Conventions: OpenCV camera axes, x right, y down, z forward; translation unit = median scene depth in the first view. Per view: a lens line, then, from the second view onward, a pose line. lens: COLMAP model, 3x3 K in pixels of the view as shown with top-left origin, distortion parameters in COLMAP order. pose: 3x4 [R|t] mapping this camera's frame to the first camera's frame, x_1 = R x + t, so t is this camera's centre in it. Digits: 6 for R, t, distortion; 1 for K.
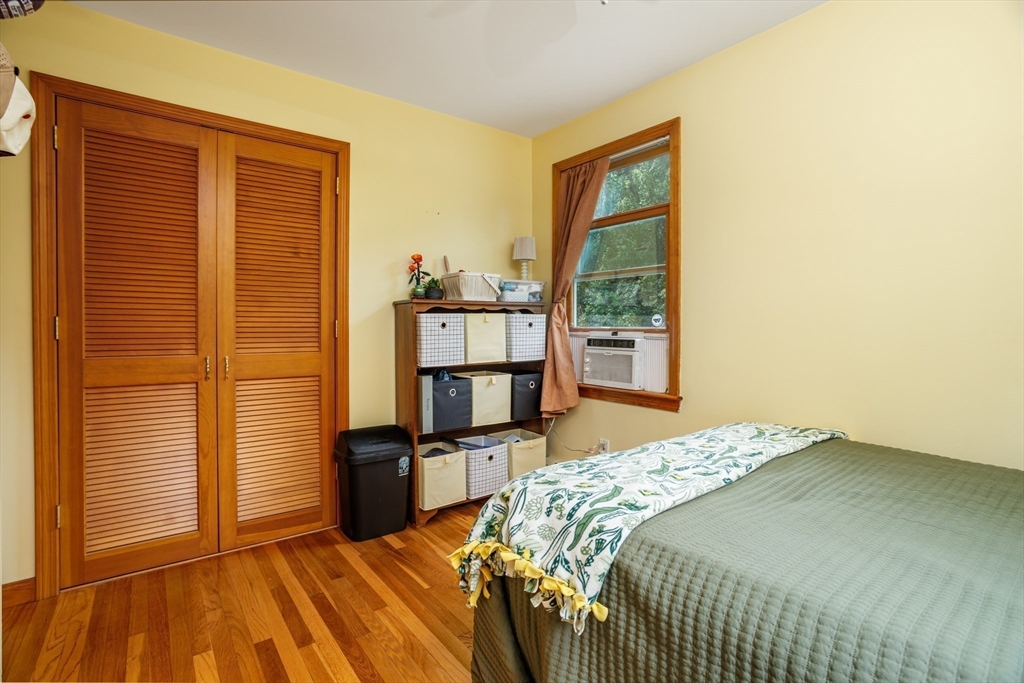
lens RADIAL K [[493.6, 0, 516.1], [0, 493.6, 331.6], [0, 0, 1]] dist [-0.029825, 0.012907]
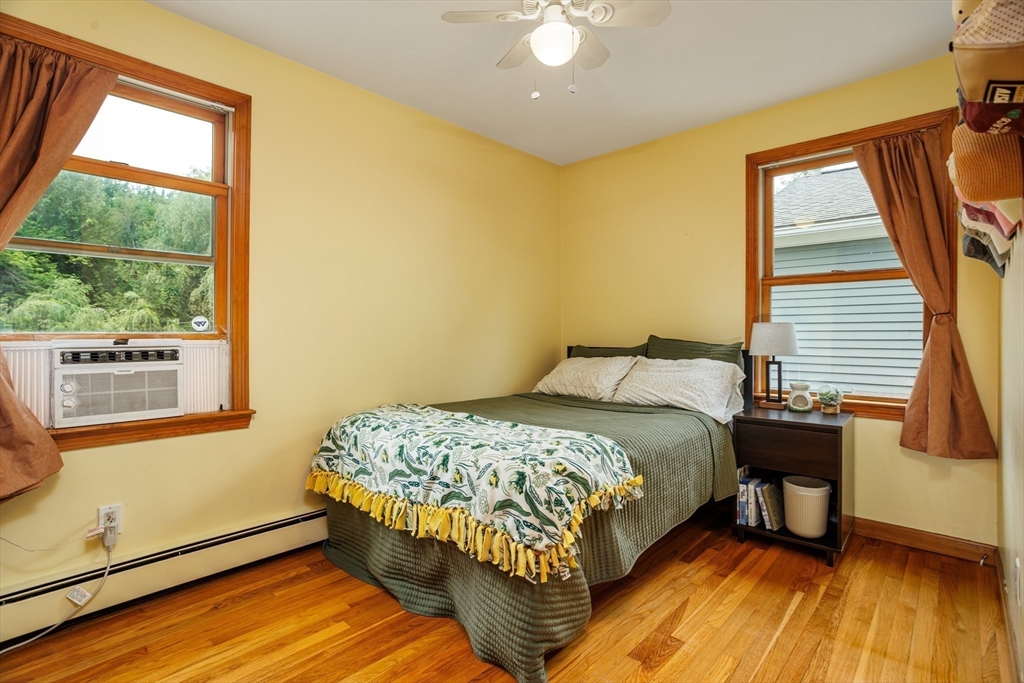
lens RADIAL K [[493.6, 0, 520.5], [0, 493.6, 335.9], [0, 0, 1]] dist [-0.029825, 0.012907]
pose [[-0.146268, -0.010187, 0.989192, -0.570773], [0.009878, 0.999882, 0.011757, -0.006903], [-0.989196, 0.011491, -0.146151, 0.595713]]
